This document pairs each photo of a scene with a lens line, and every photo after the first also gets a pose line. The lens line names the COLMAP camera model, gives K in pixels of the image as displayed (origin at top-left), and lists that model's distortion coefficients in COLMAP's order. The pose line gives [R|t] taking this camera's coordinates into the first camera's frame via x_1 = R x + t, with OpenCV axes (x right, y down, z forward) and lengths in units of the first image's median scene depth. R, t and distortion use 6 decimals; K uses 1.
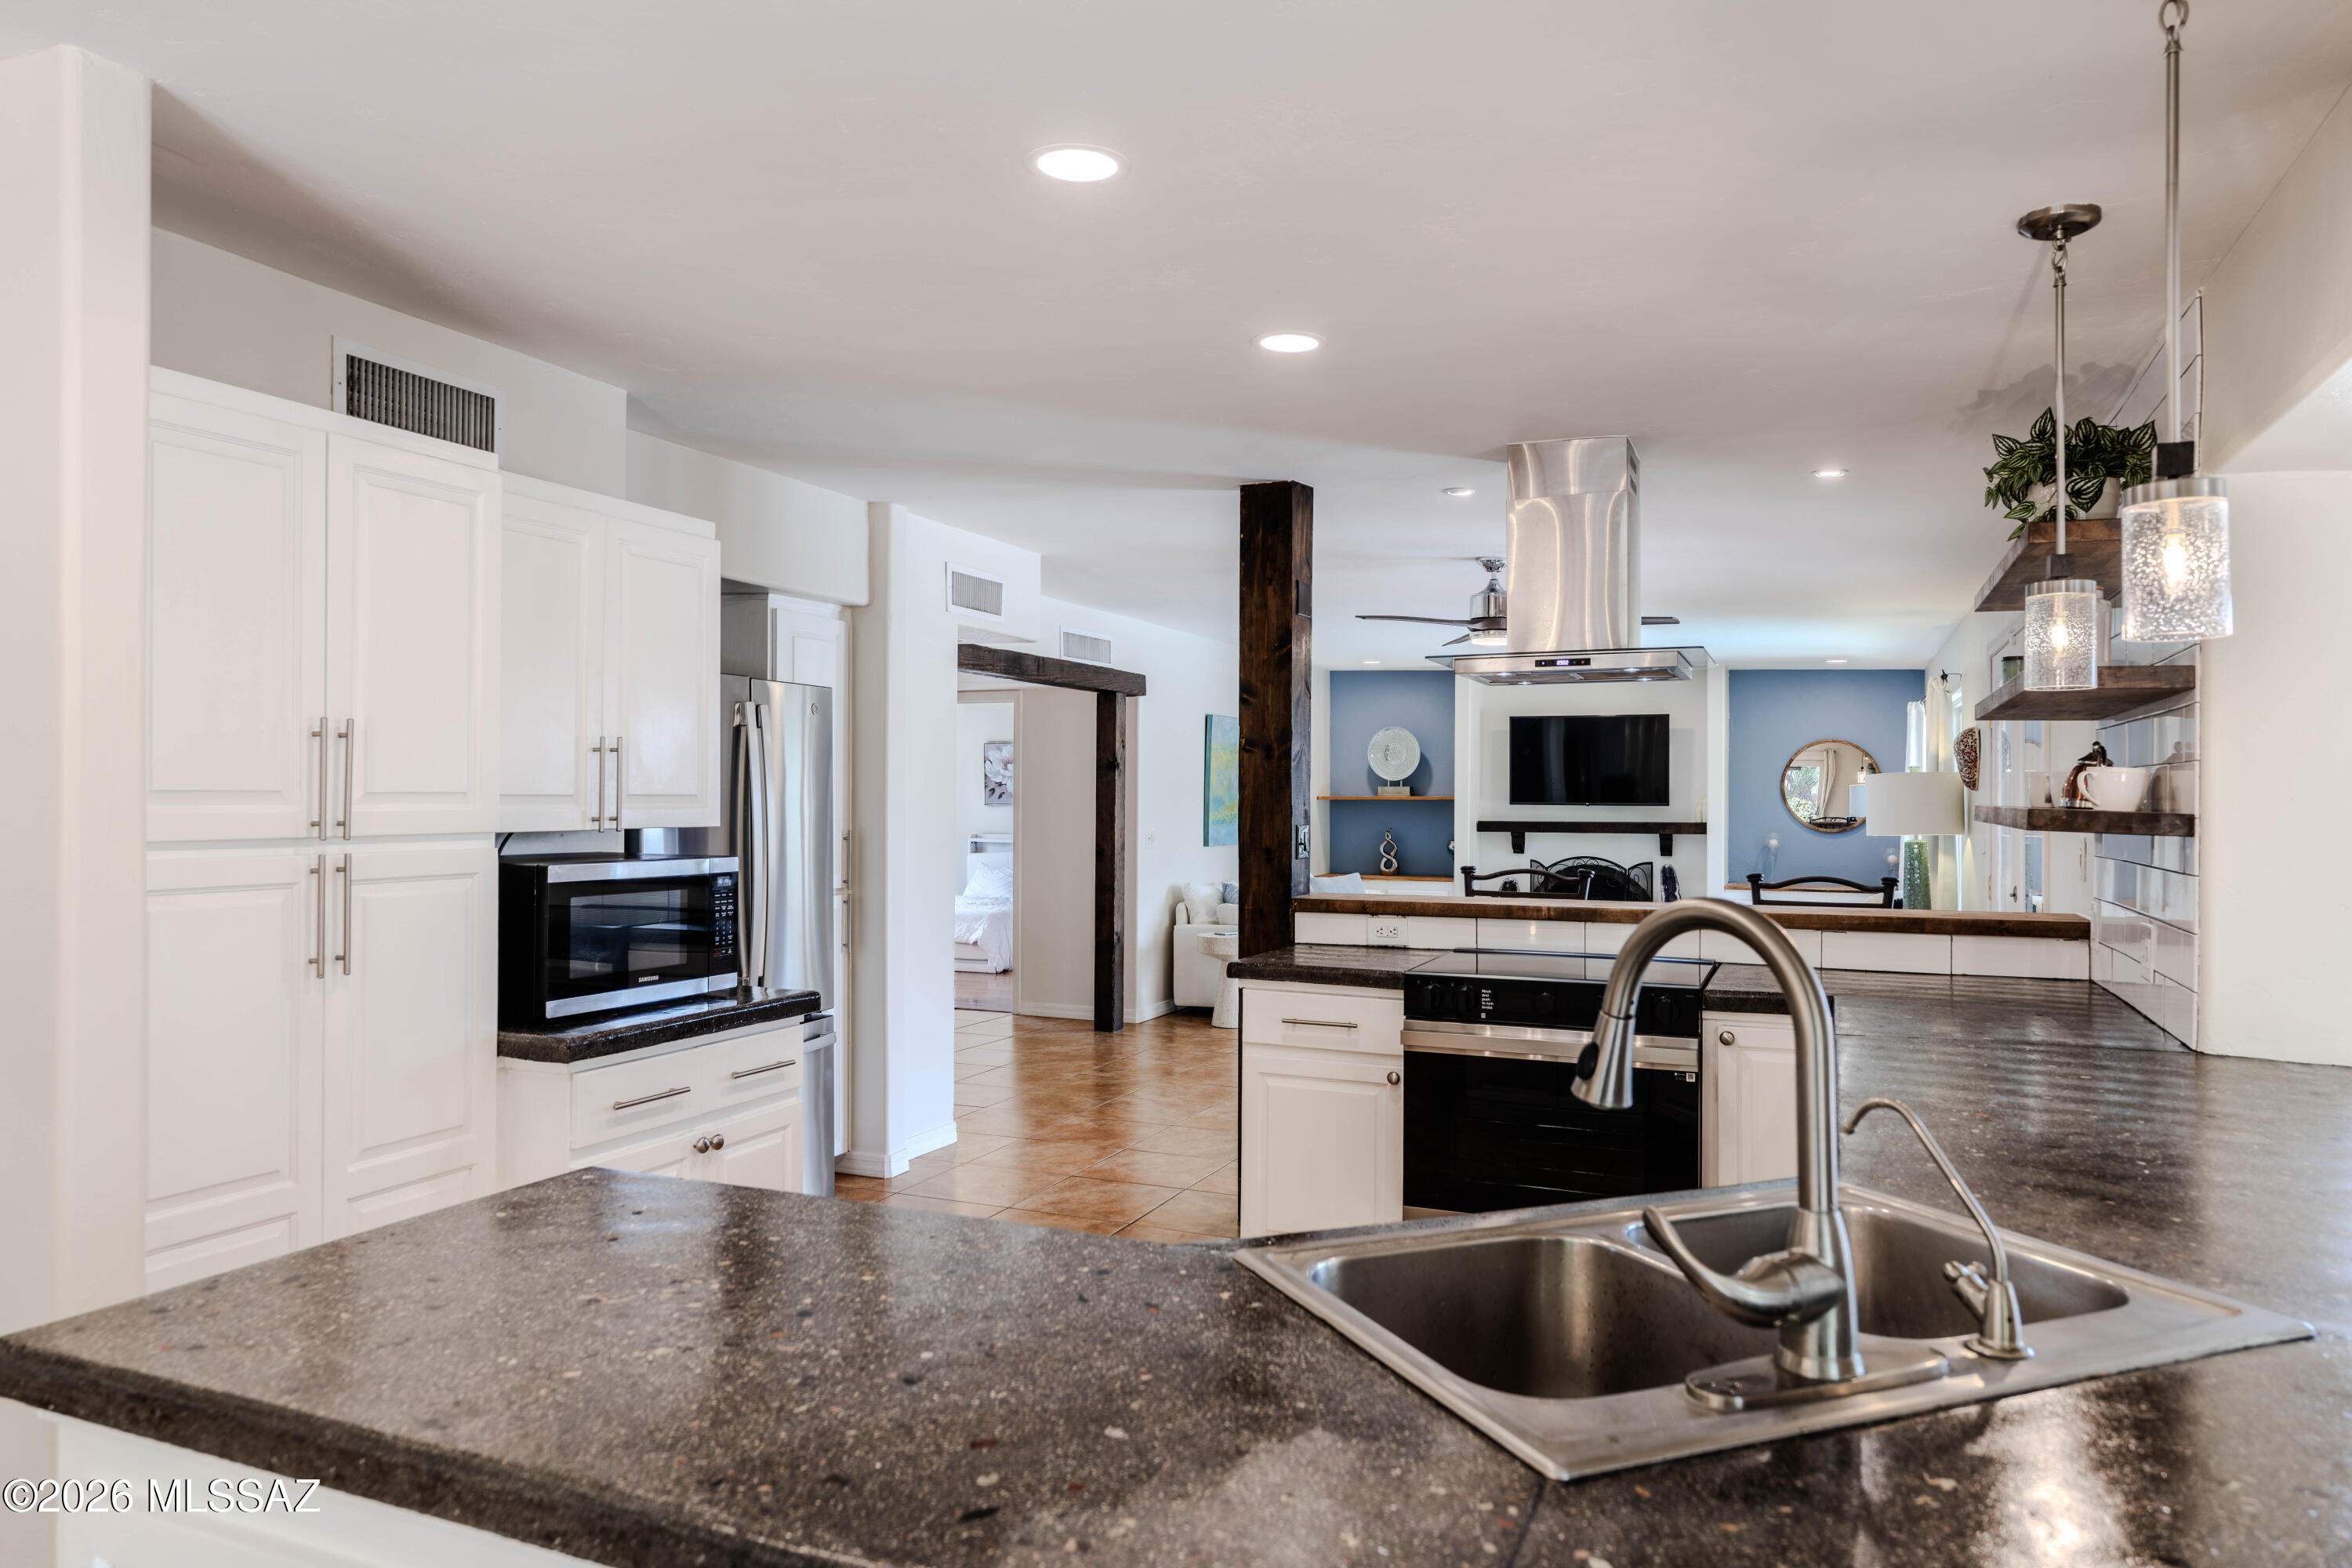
lens RADIAL K [[1500.9, 0, 1176.0], [0, 1500.9, 784.0], [0, 0, 1]] dist [0.000096, 0.000051]
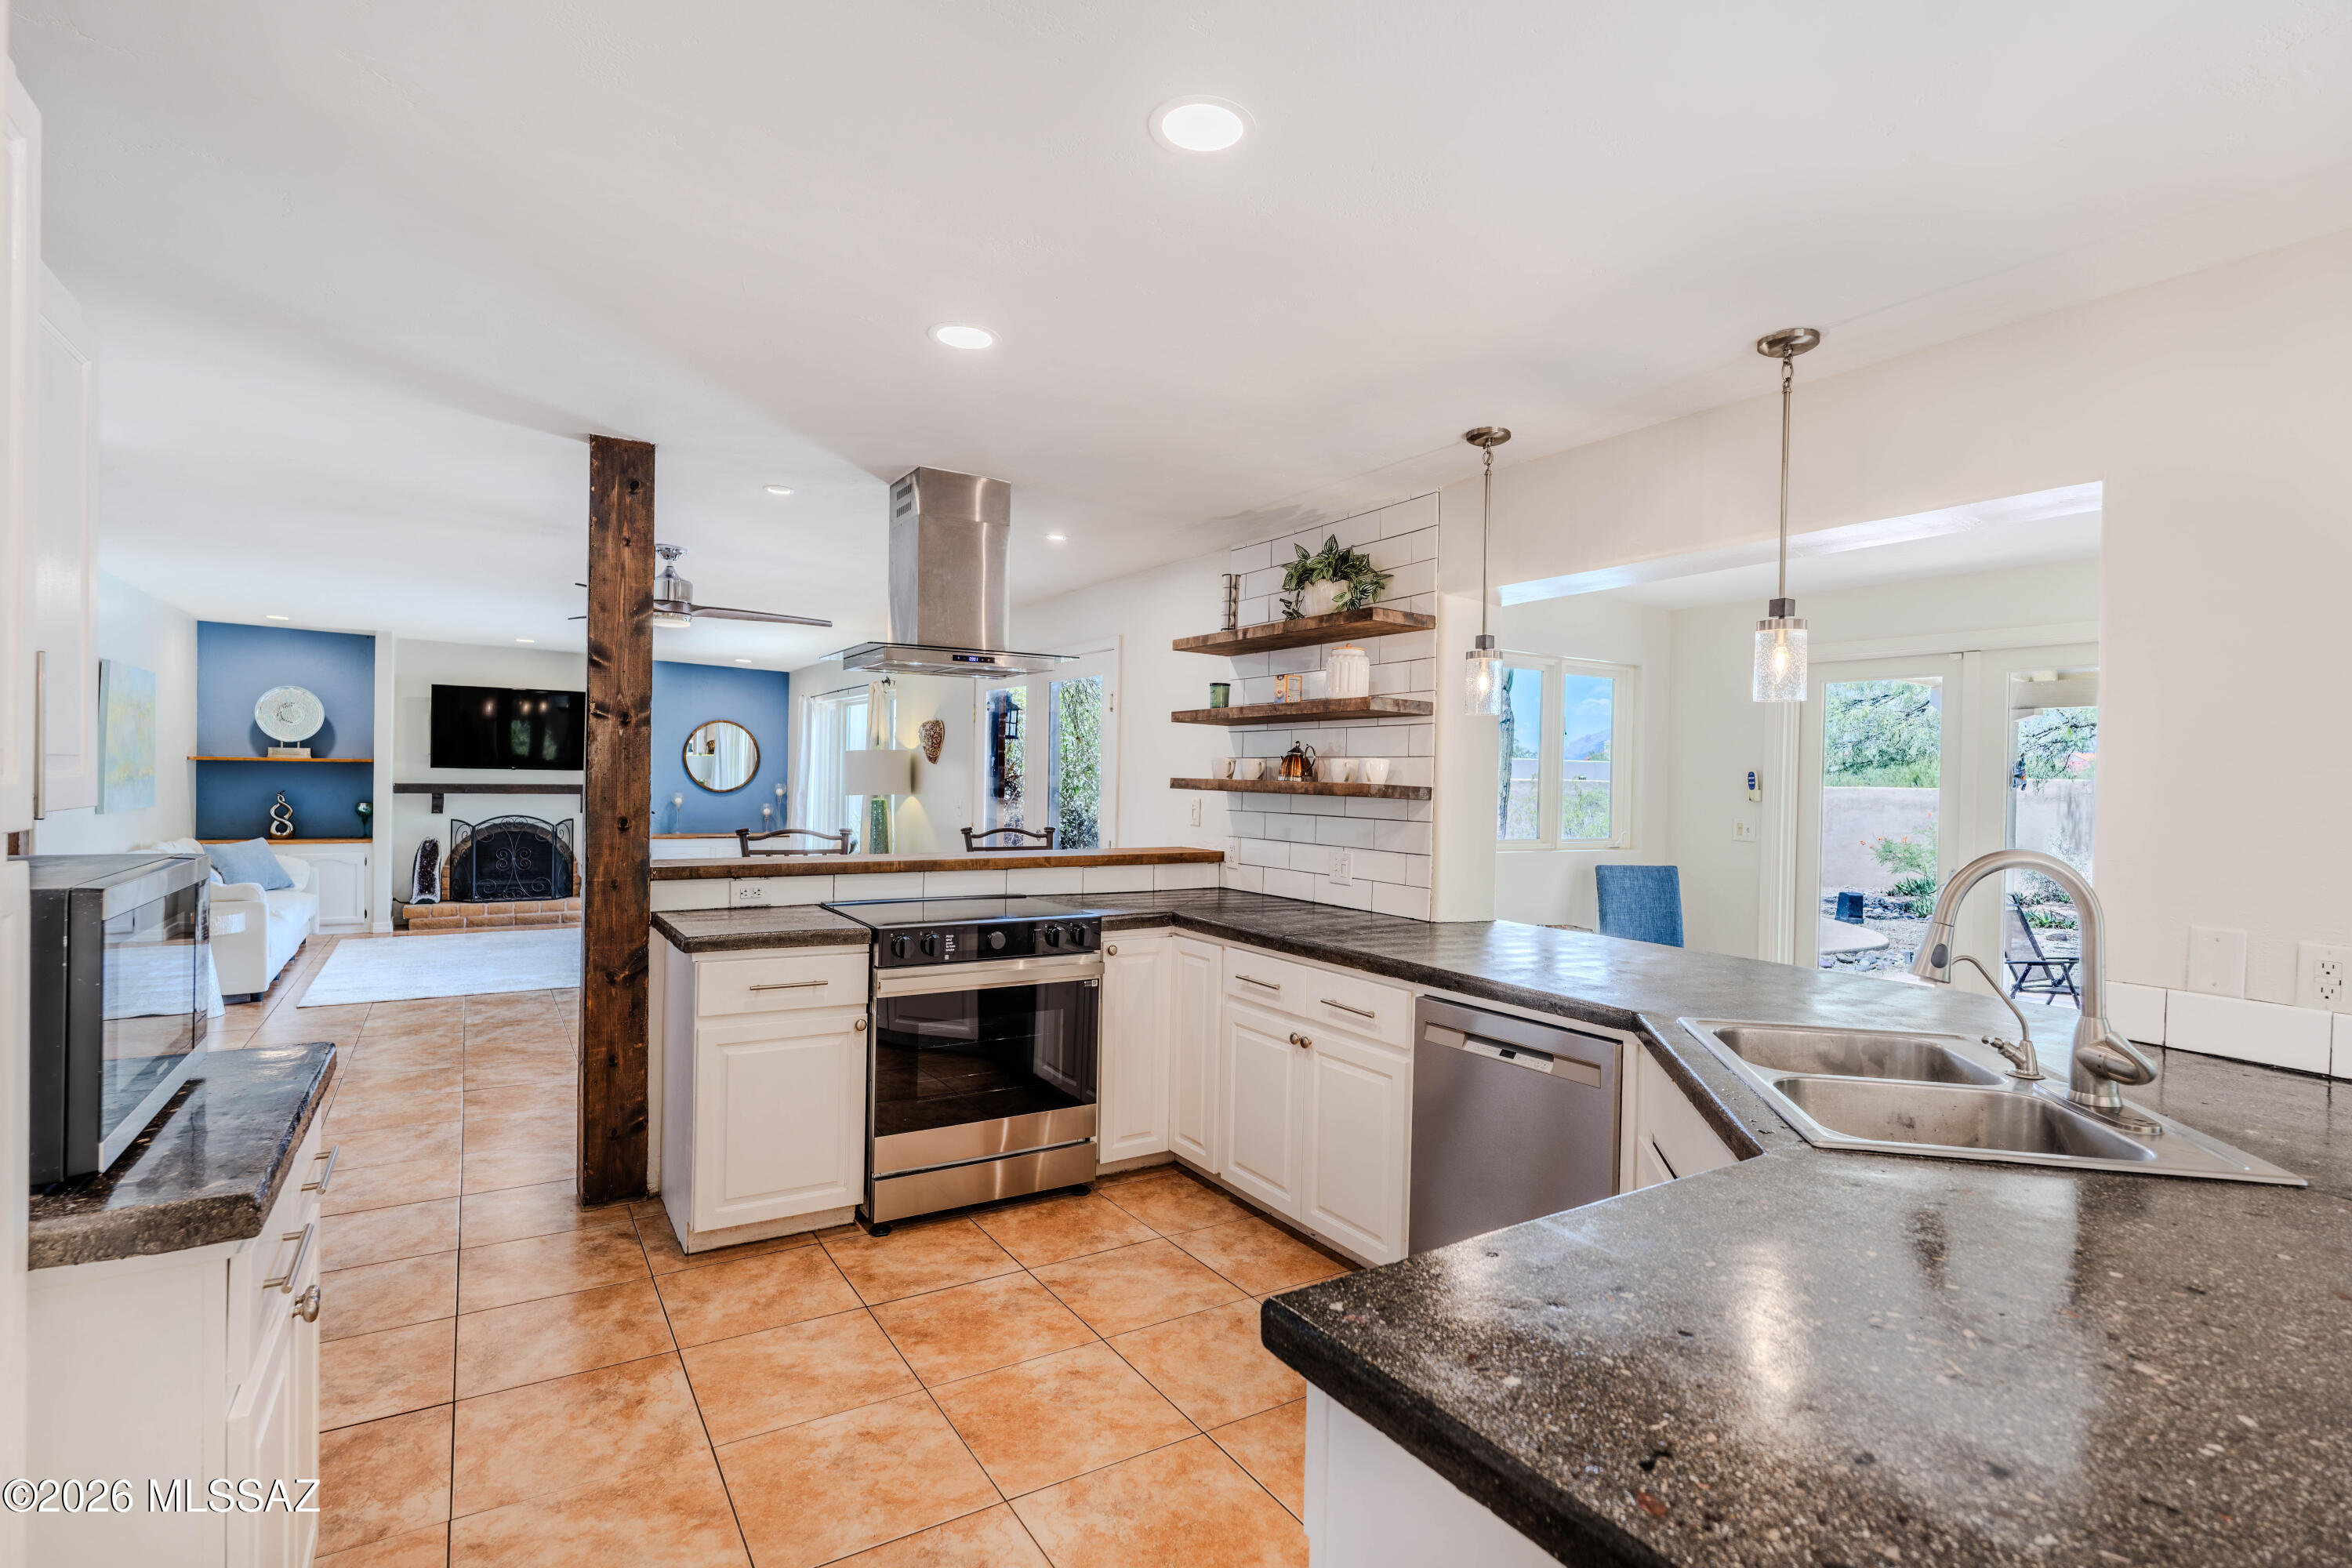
lens RADIAL K [[1129.3, 0, 1173.2], [0, 1129.3, 784.1], [0, 0, 1]] dist [-0.005135, -0.000166]
pose [[0.565652, -0.000685, 0.824644, -0.145961], [-0.022604, 0.999611, 0.016335, 0.000522], [-0.824334, -0.027880, 0.565417, 0.126516]]
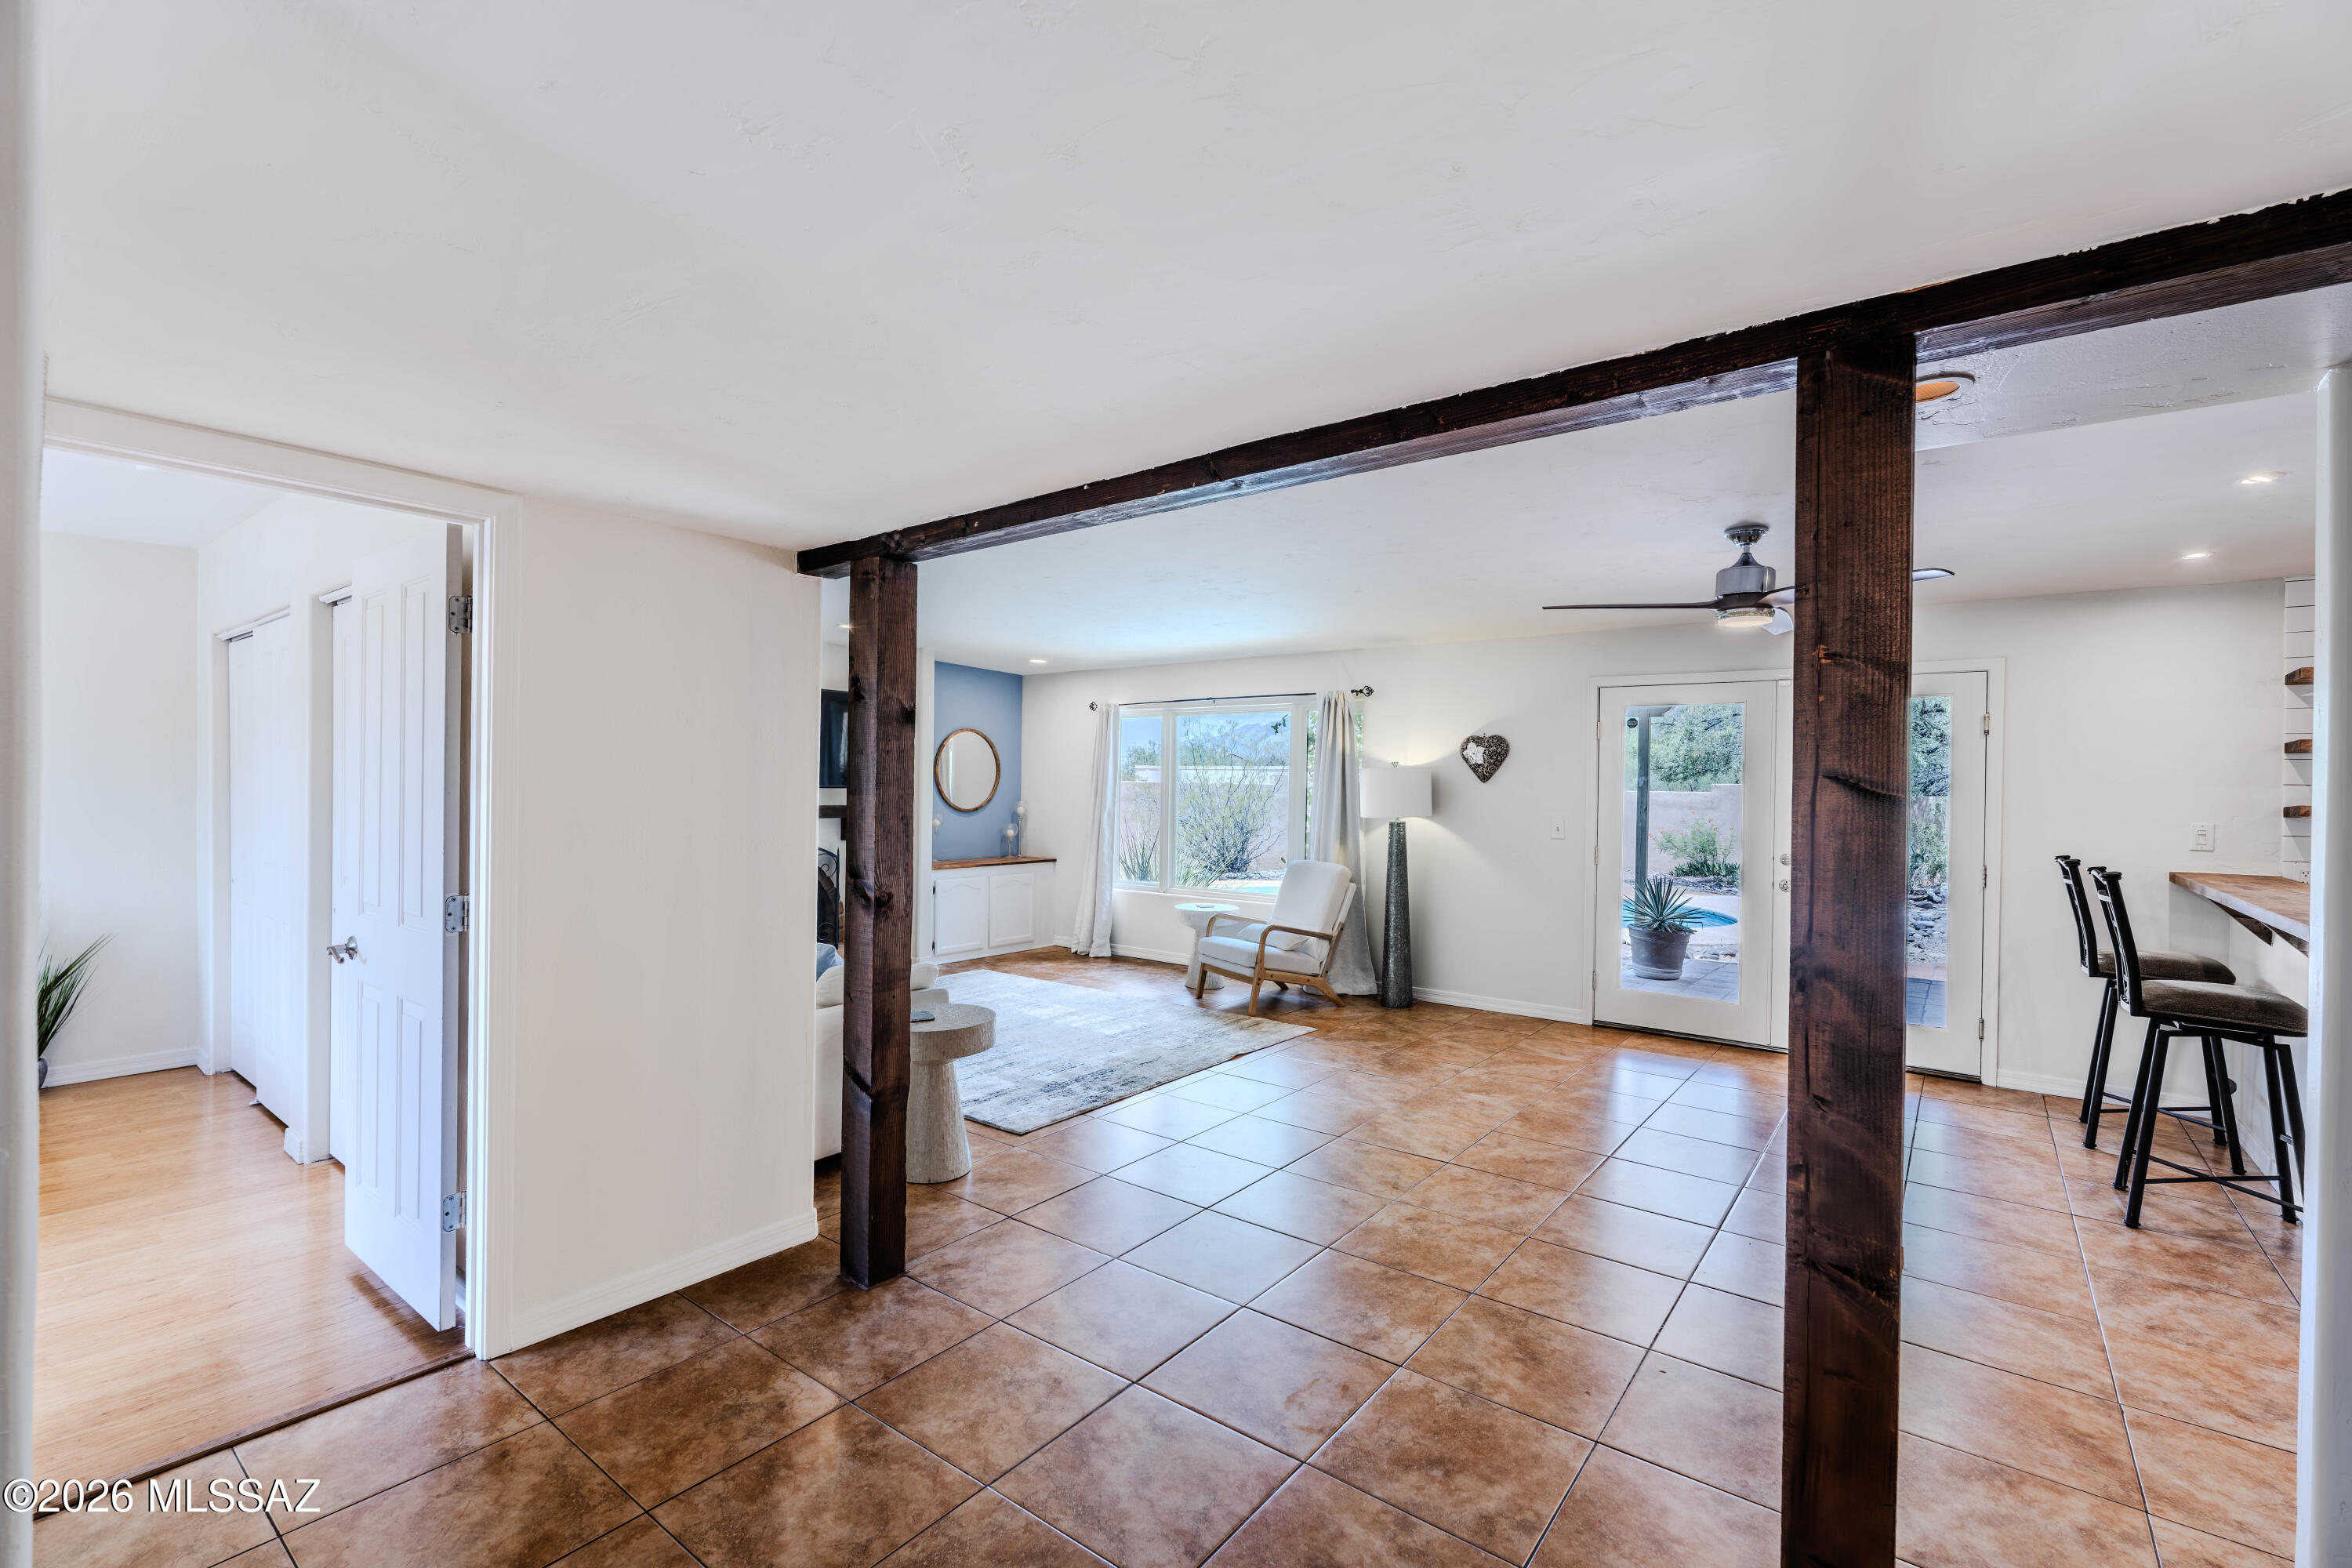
lens RADIAL K [[1023.8, 0, 1170.9], [0, 1023.8, 785.0], [0, 0, 1]] dist [-0.001964, -0.000197]
pose [[0.250874, -0.001531, 0.968019, -0.266213], [-0.020619, 0.999763, 0.006925, 0.003633], [-0.967800, -0.021696, 0.250783, 0.656777]]
